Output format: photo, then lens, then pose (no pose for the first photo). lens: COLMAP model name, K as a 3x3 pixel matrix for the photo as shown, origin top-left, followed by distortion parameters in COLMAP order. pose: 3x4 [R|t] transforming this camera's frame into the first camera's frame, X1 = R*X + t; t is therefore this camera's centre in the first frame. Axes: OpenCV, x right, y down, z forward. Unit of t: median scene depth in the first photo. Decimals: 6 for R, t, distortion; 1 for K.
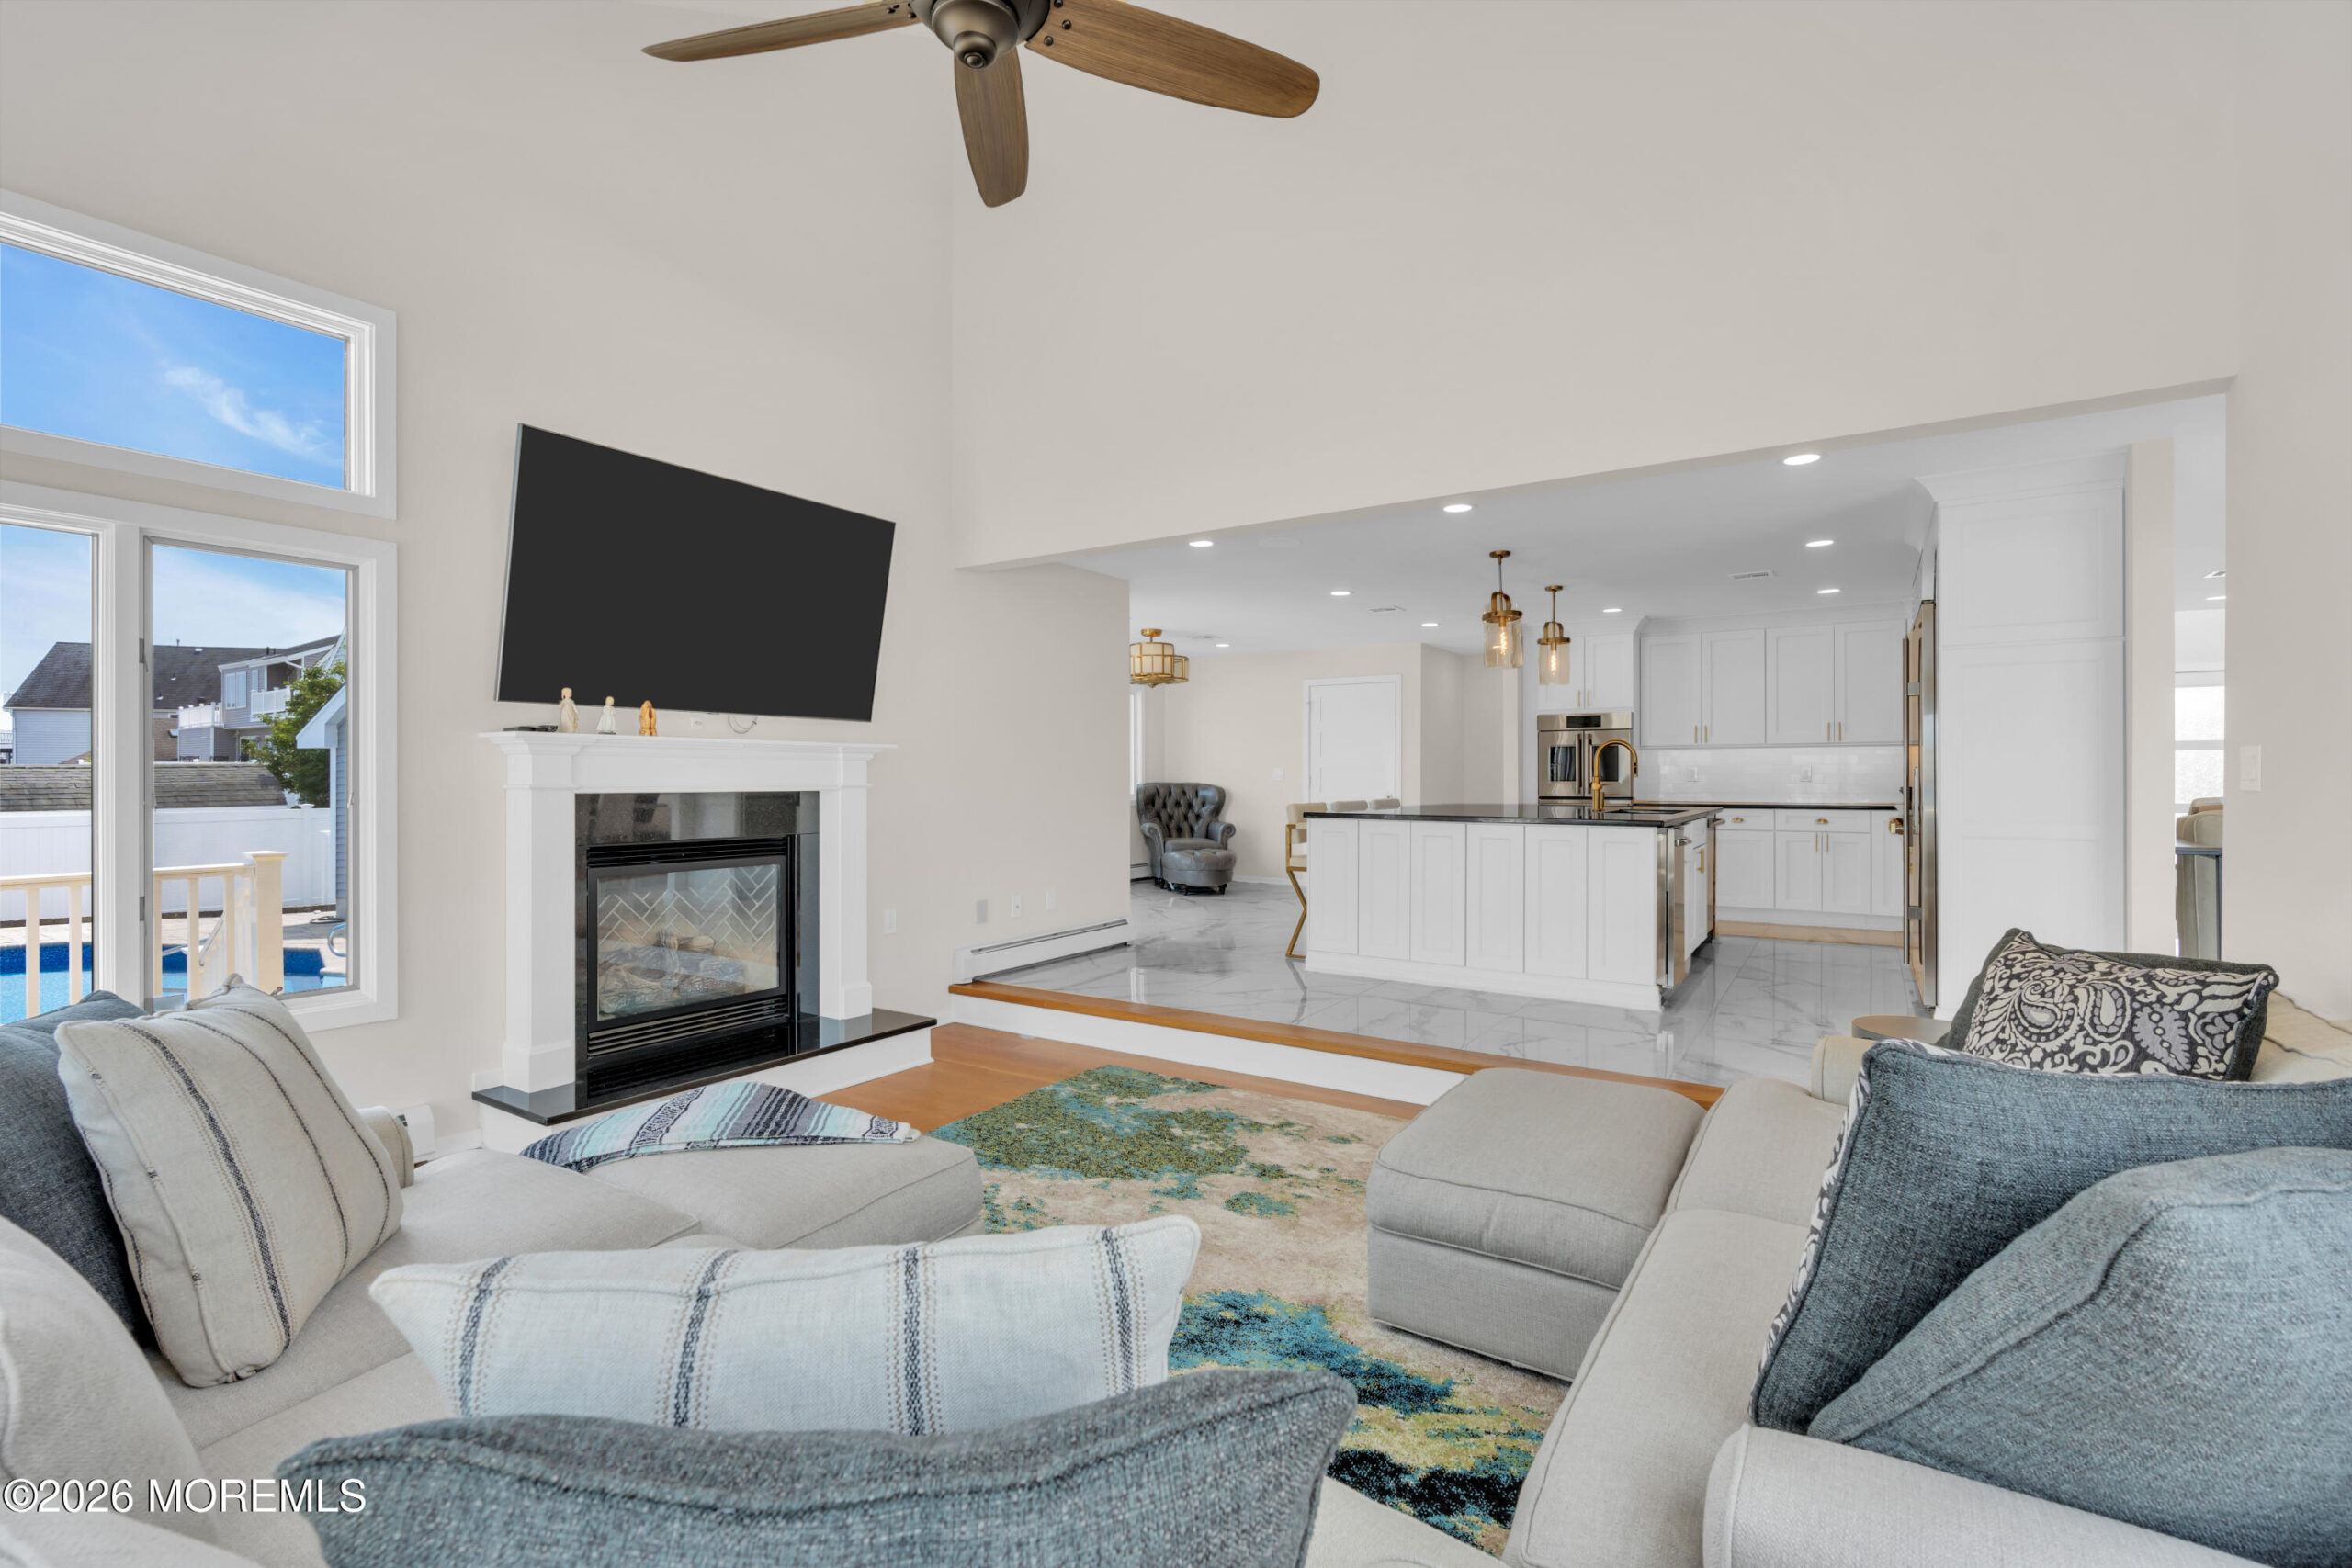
lens RADIAL K [[1049.5, 0, 1170.3], [0, 1049.5, 779.1], [0, 0, 1]] dist [-0.008340, 0.000689]
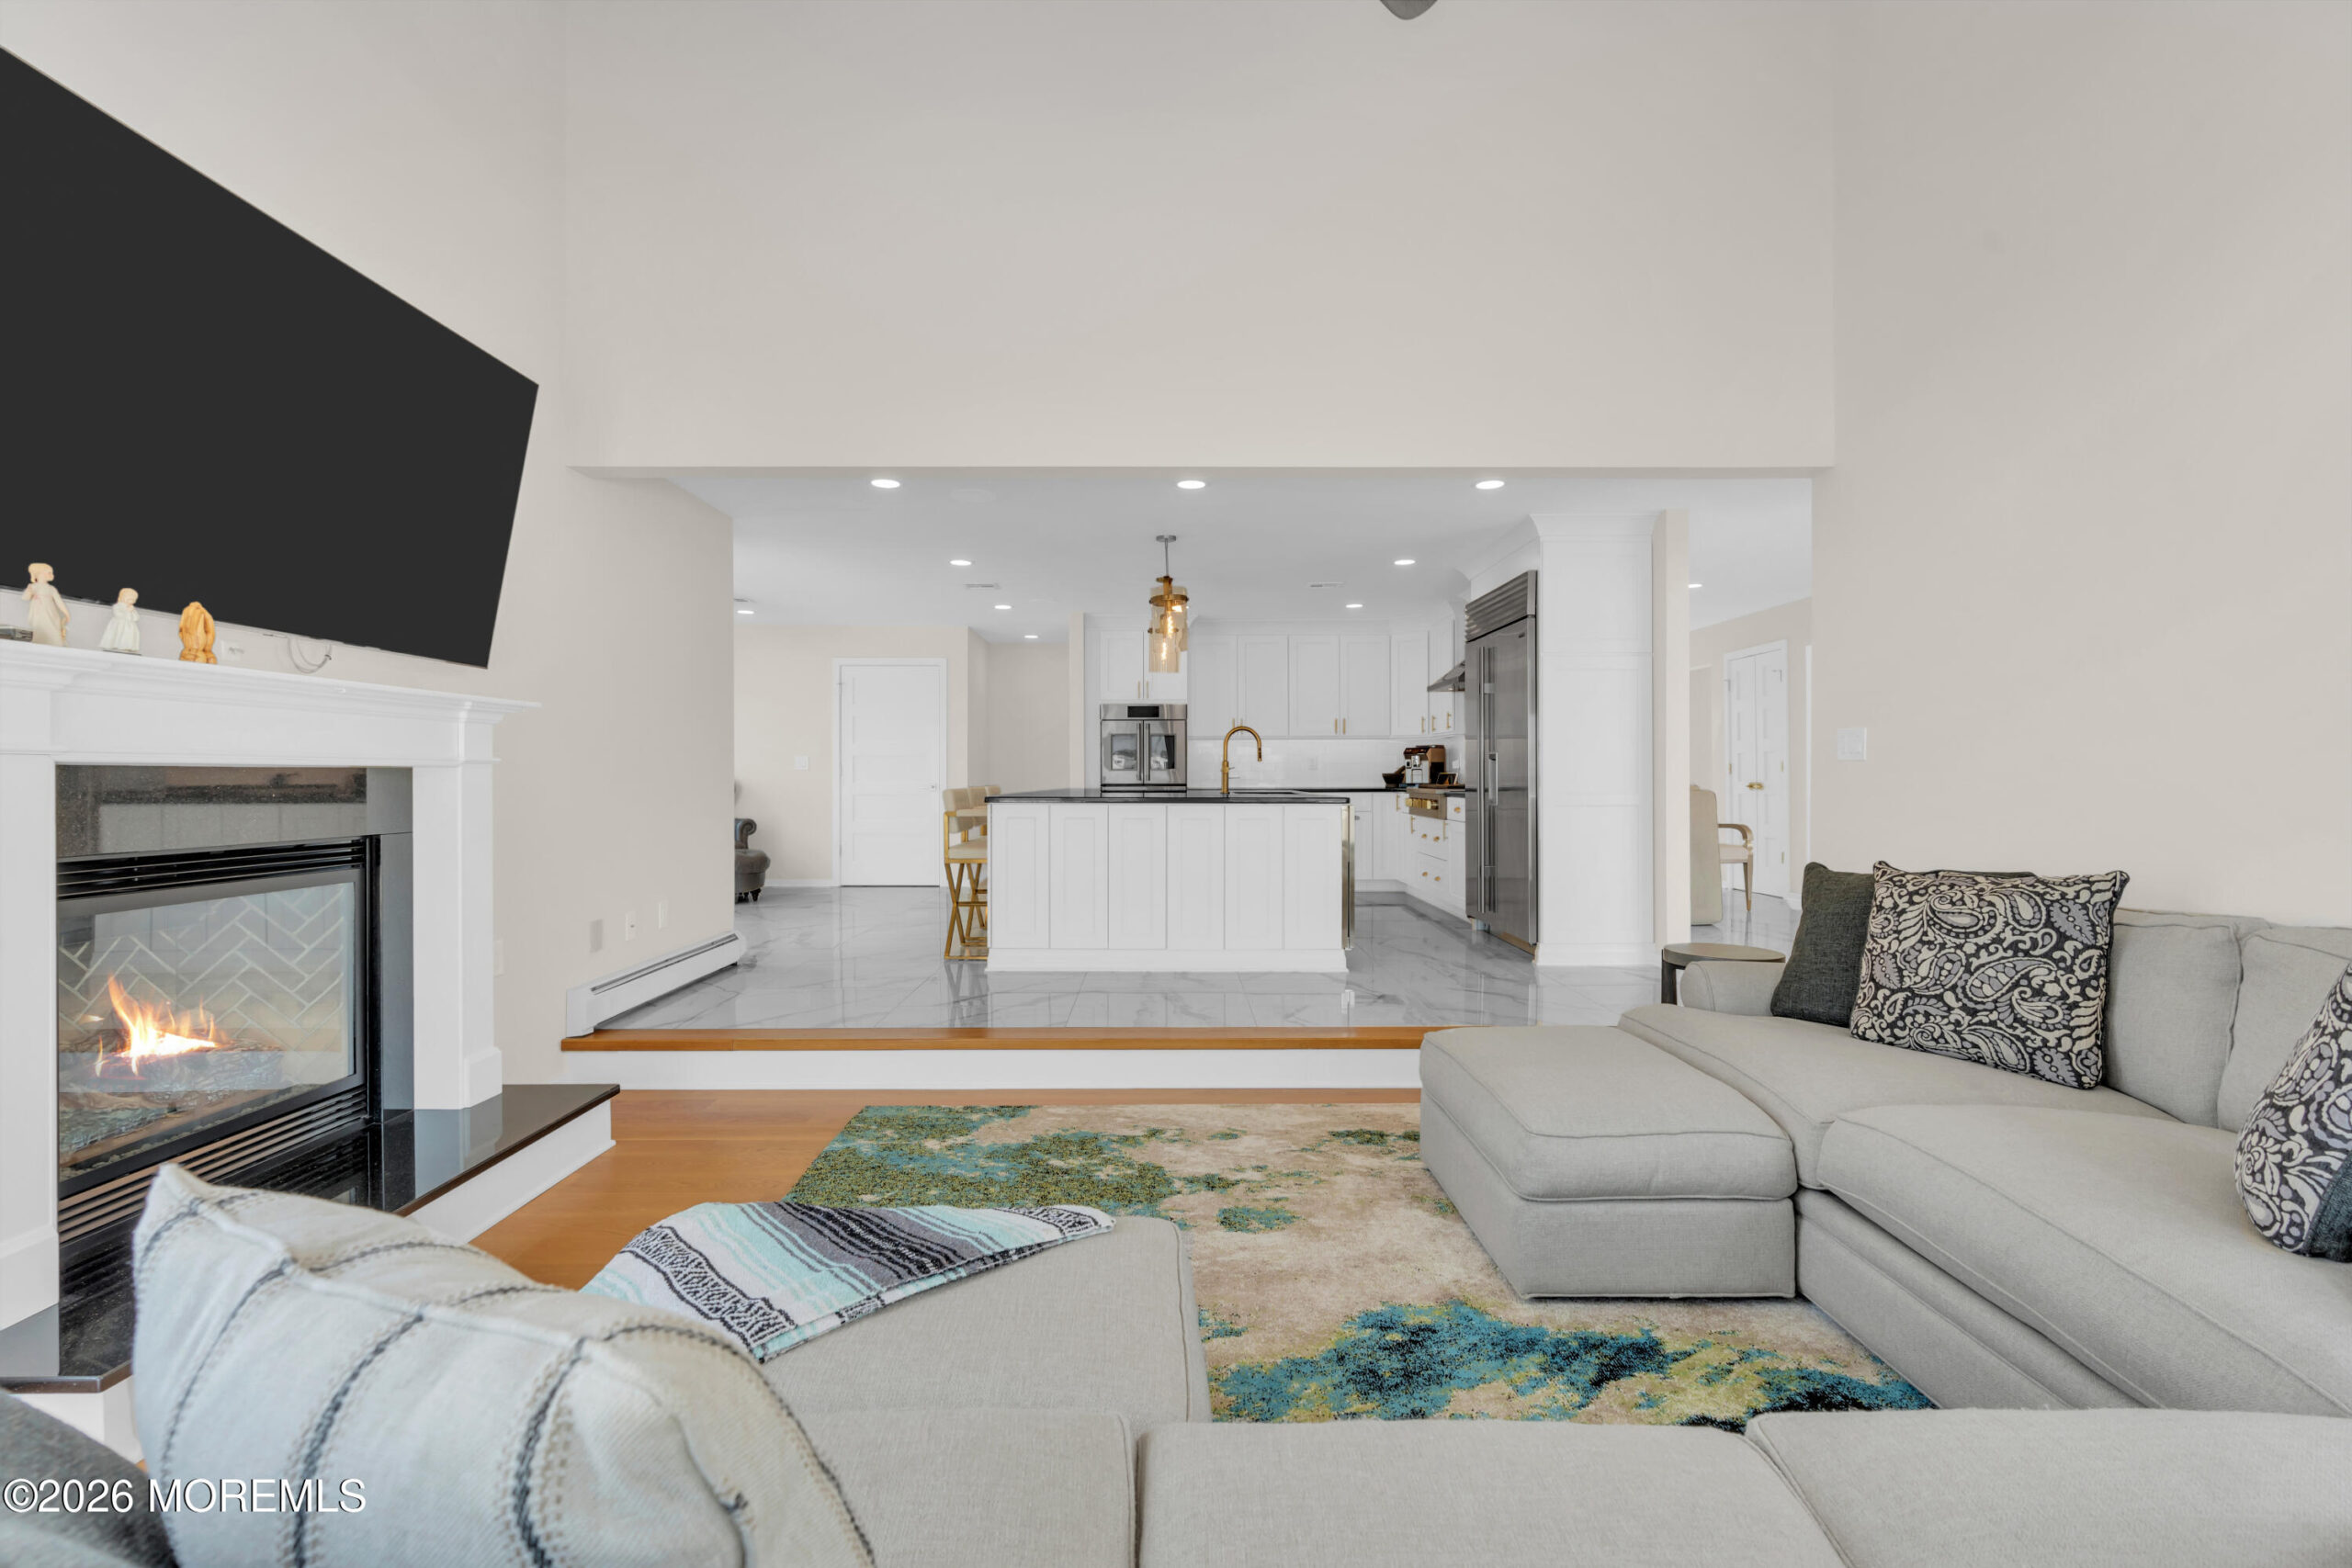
lens RADIAL K [[1060.5, 0, 1170.0], [0, 1060.5, 777.5], [0, 0, 1]] dist [-0.008951, 0.000513]
pose [[0.830863, -0.002559, 0.556471, -0.385062], [0.002604, 0.999996, 0.000711, 0.022413], [-0.556471, 0.000858, 0.830867, 0.230436]]
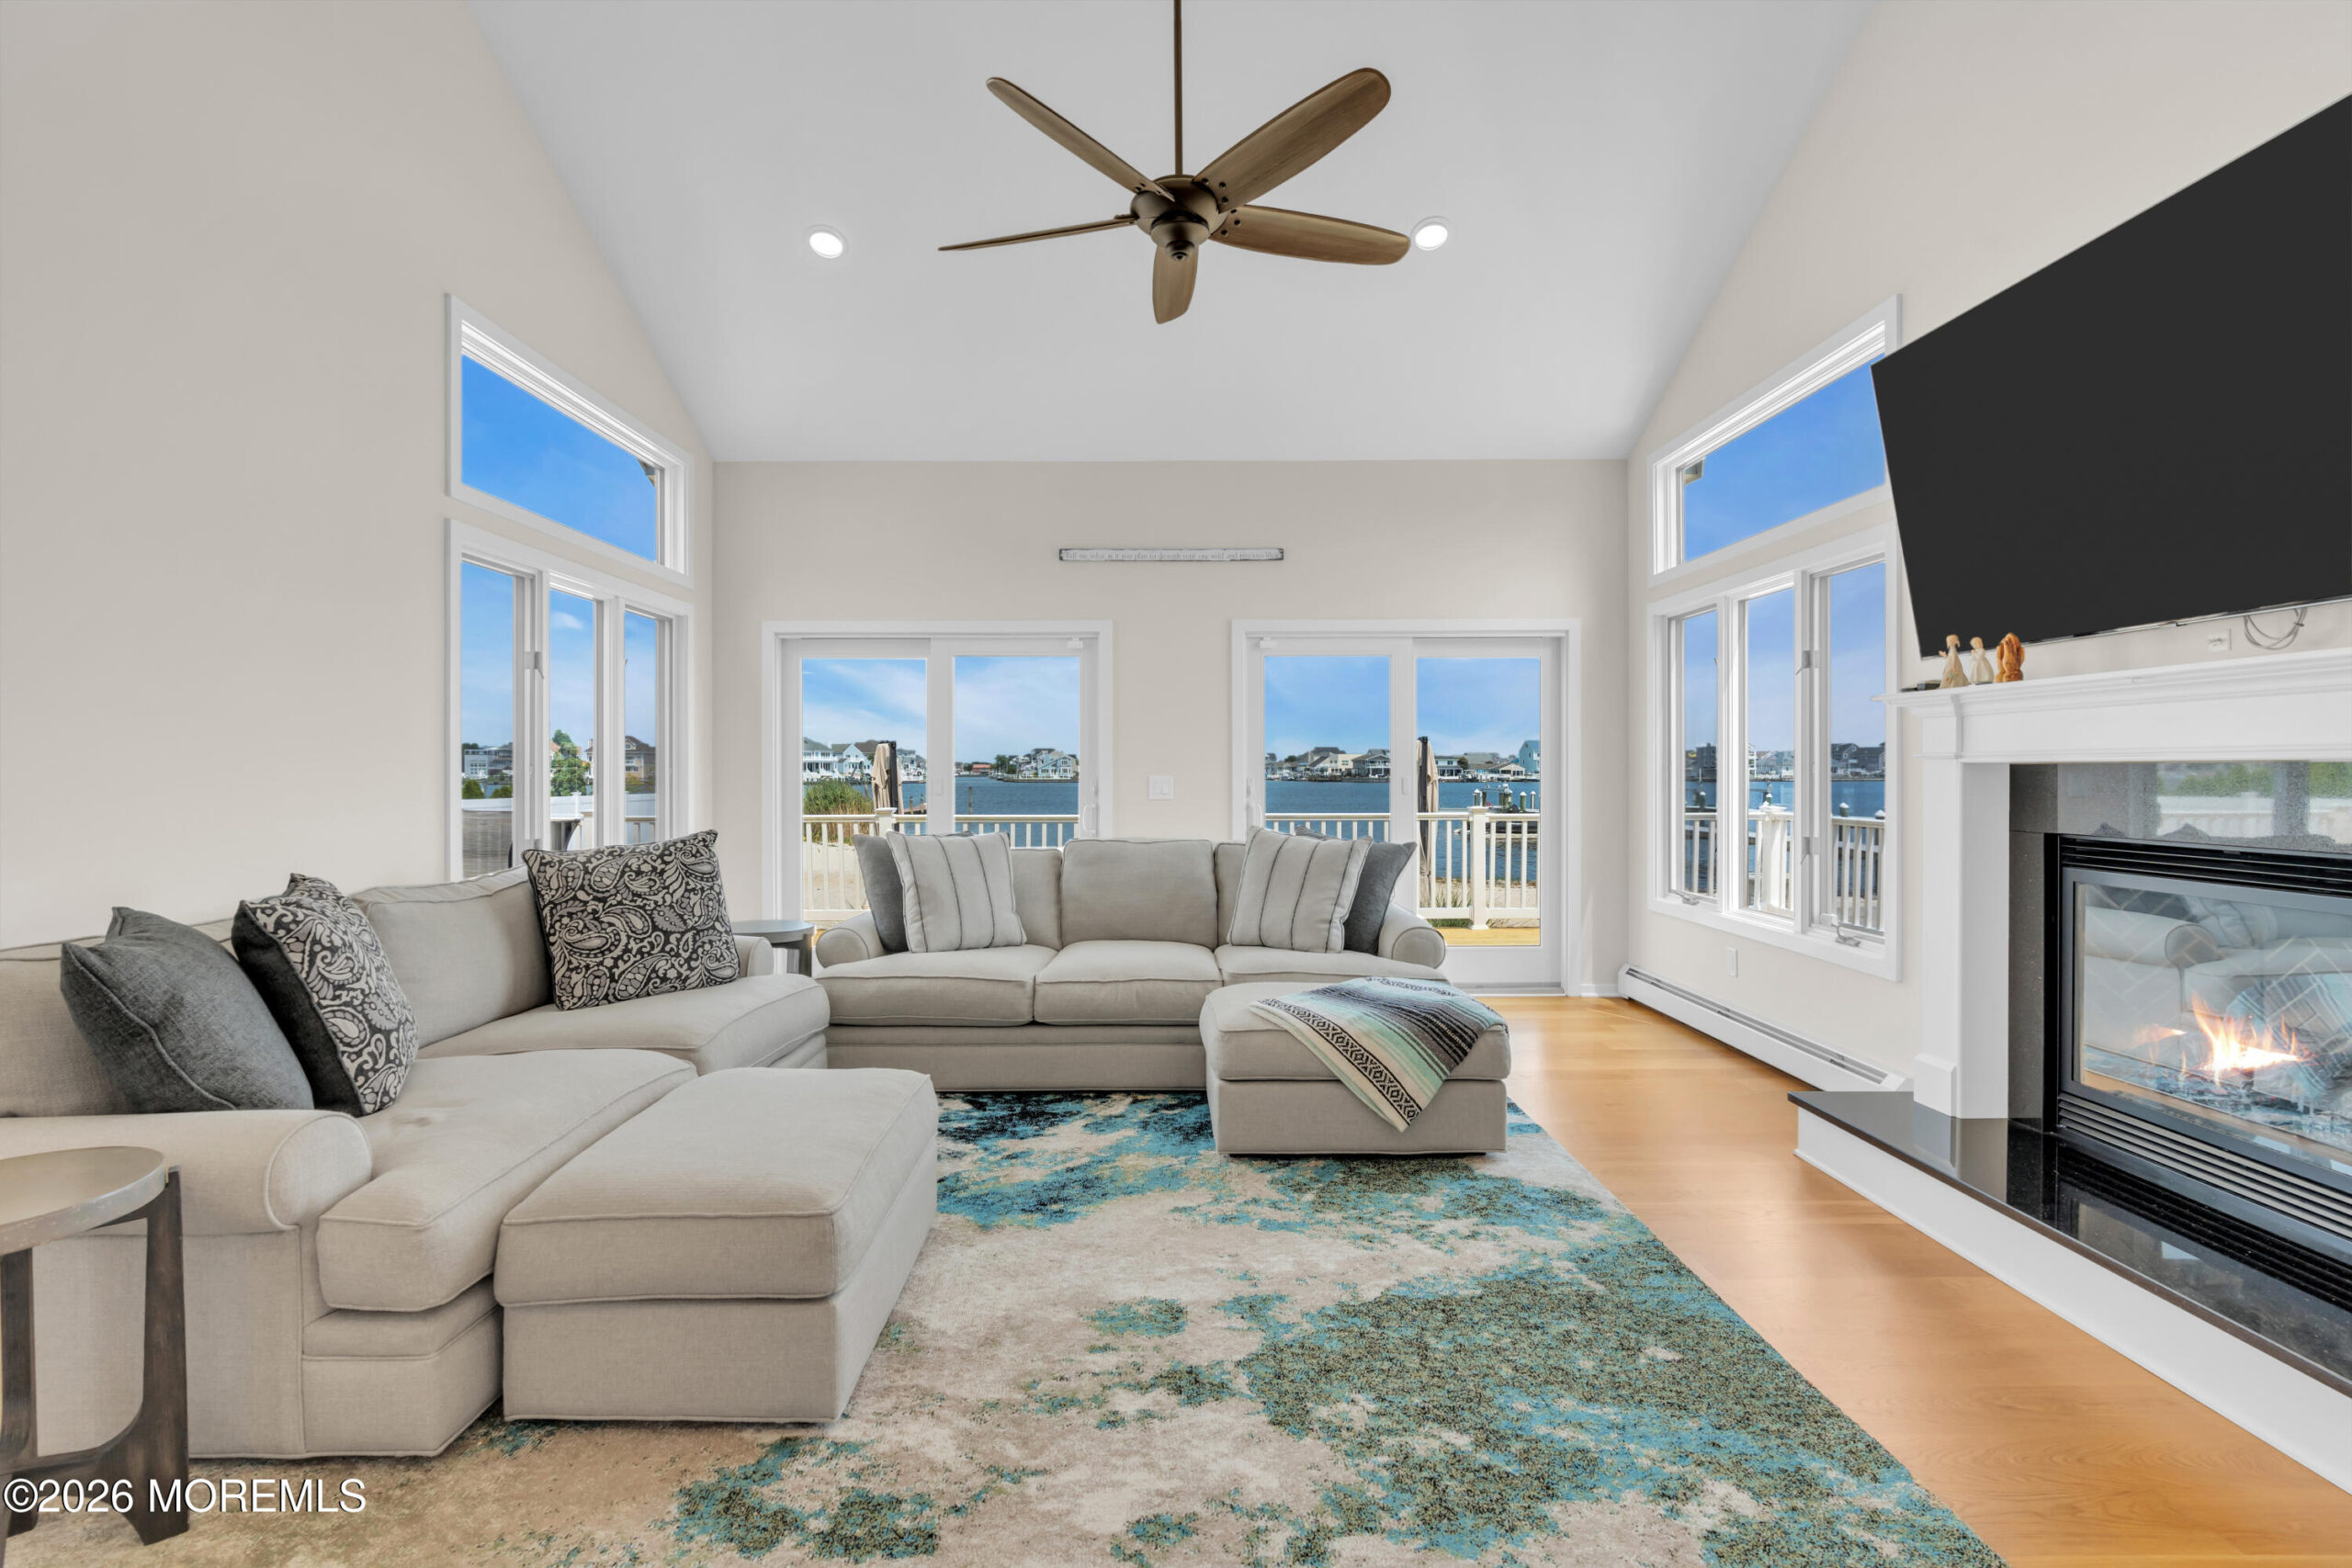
lens RADIAL K [[1068.7, 0, 1169.3], [0, 1068.7, 778.1], [0, 0, 1]] dist [-0.008148, 0.000934]
pose [[-0.830109, 0.004375, -0.557584, 0.388391], [0.001123, 0.999980, 0.006175, 0.019144], [0.557600, 0.004500, -0.830097, 1.309586]]
